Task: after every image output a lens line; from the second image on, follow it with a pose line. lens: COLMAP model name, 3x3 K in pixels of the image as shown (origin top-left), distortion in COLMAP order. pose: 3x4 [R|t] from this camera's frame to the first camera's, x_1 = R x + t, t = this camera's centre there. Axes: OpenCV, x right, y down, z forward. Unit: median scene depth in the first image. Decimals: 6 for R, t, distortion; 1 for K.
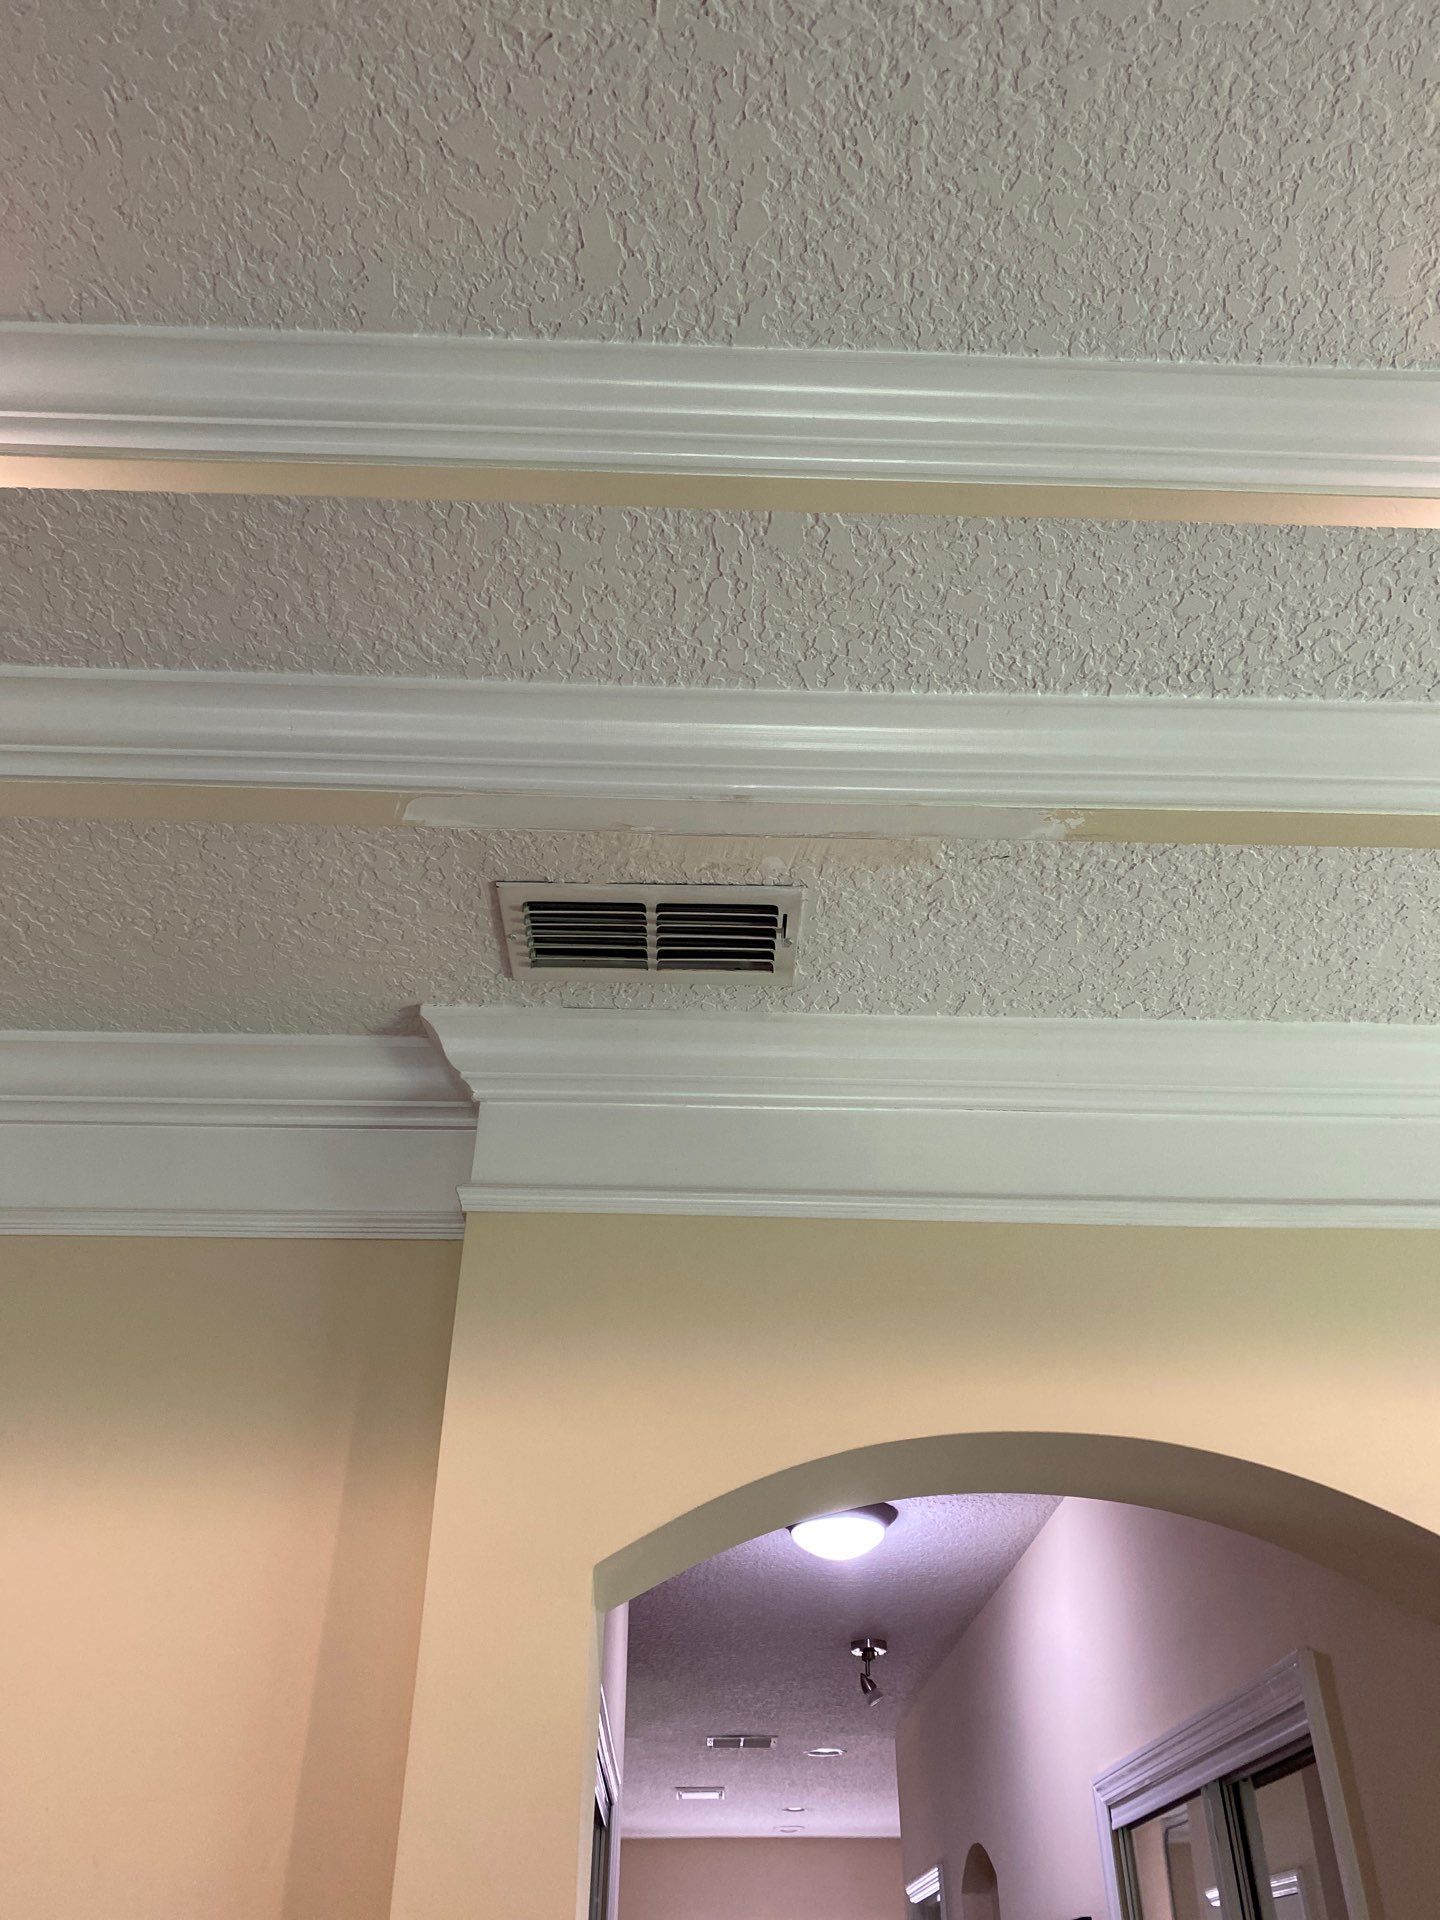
lens RADIAL K [[1489.8, 0, 720.0], [0, 1489.8, 960.0], [0, 0, 1]] dist [0.052684, -0.090356]
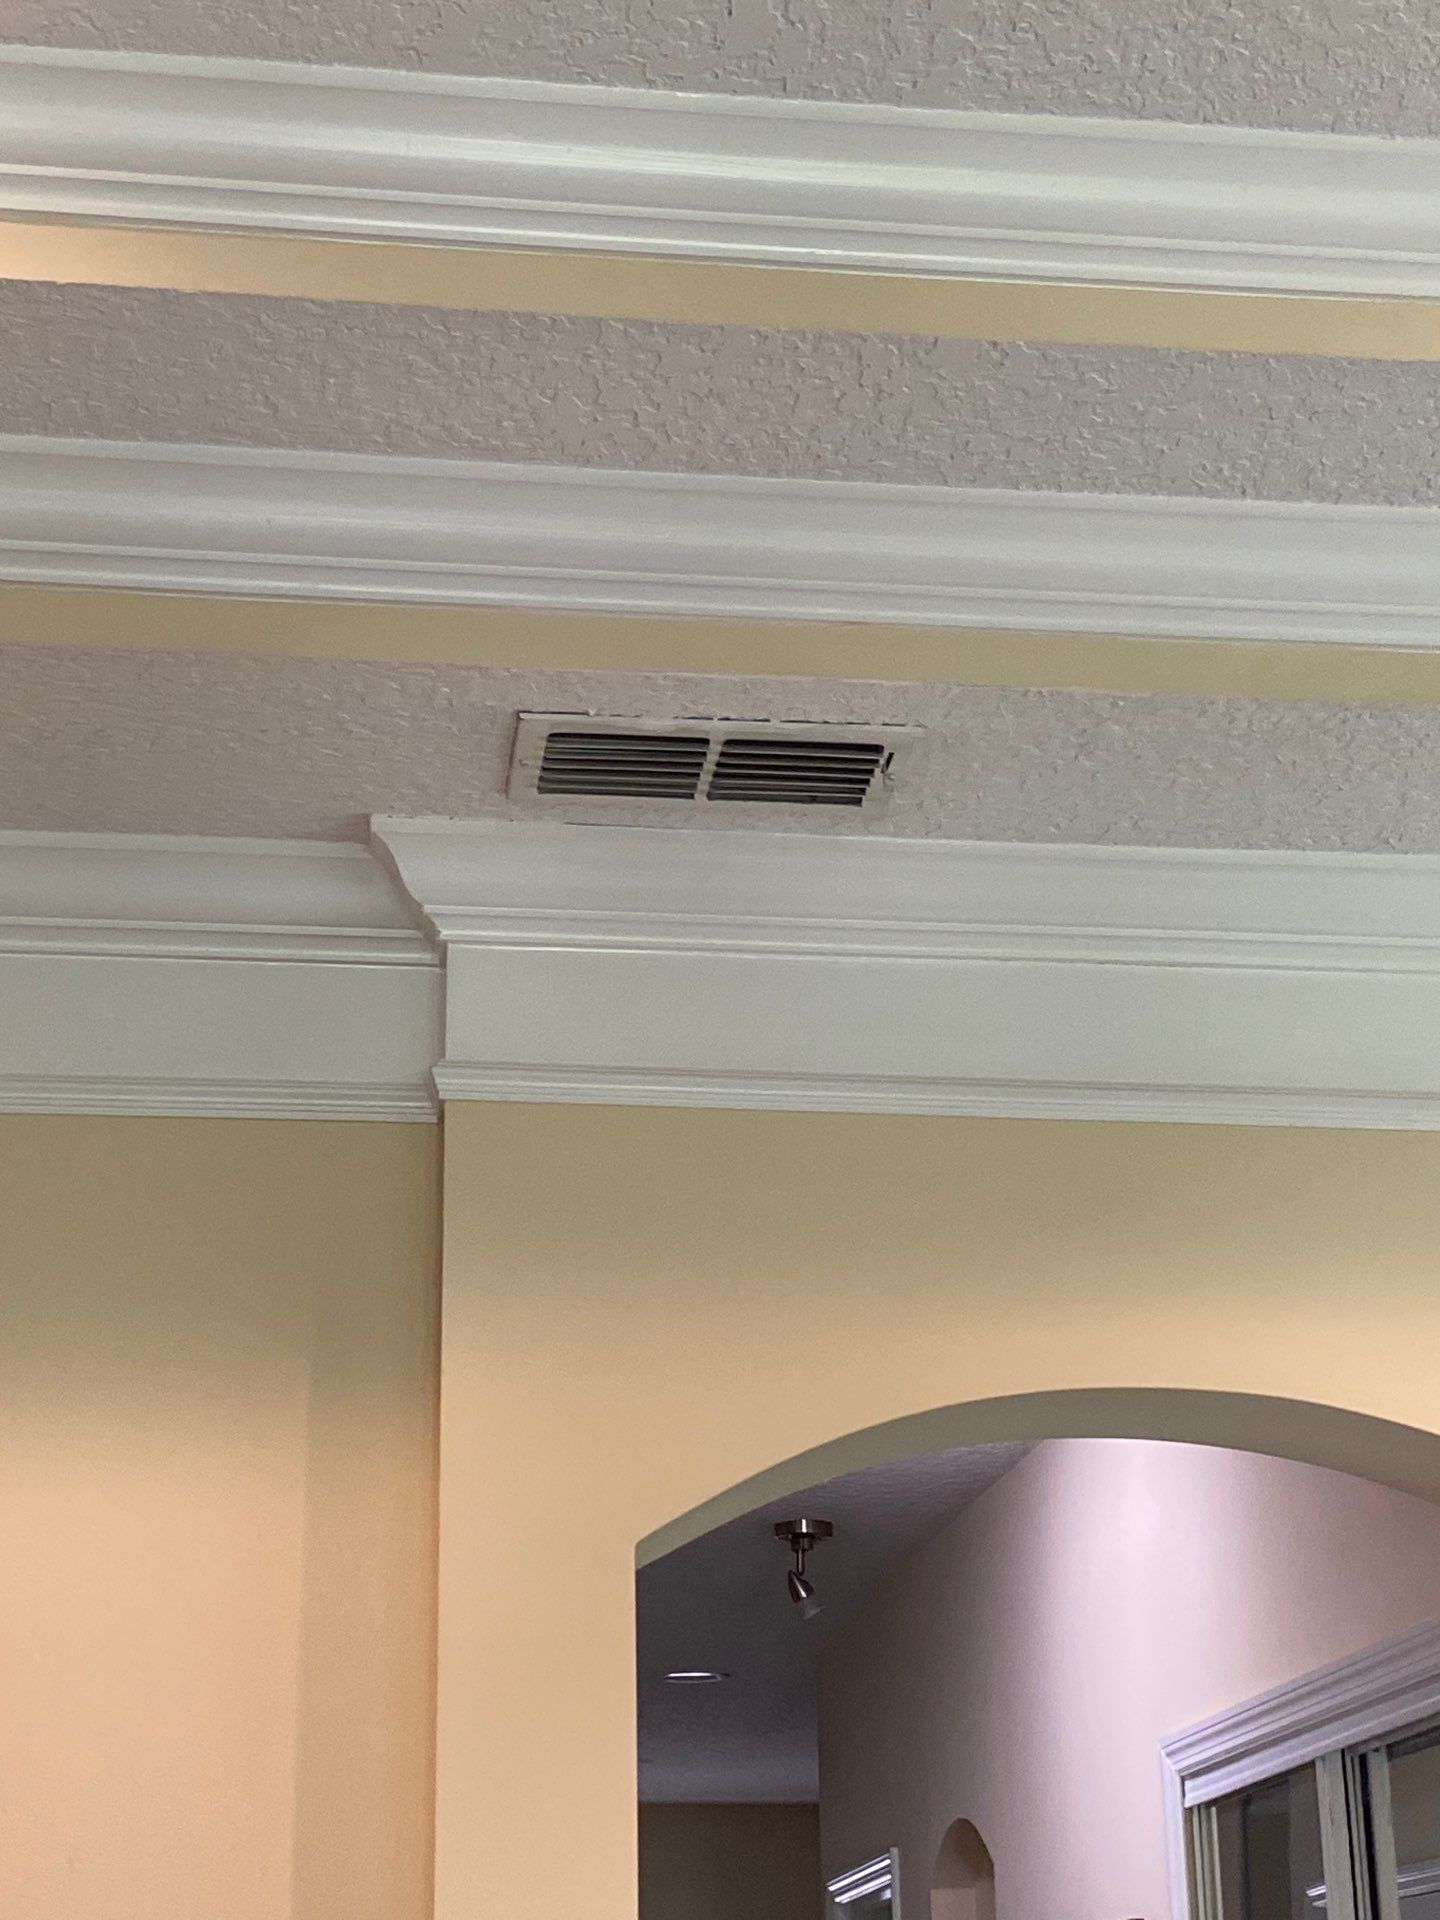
lens RADIAL K [[3271.9, 0, 720.0], [0, 3271.9, 960.0], [0, 0, 1]] dist [0.112869, -0.039797]
pose [[0.994986, 0.022070, 0.097546, -0.205458], [-0.048377, 0.959858, 0.276284, -0.389659], [-0.087532, -0.279618, 0.956113, -0.622870]]
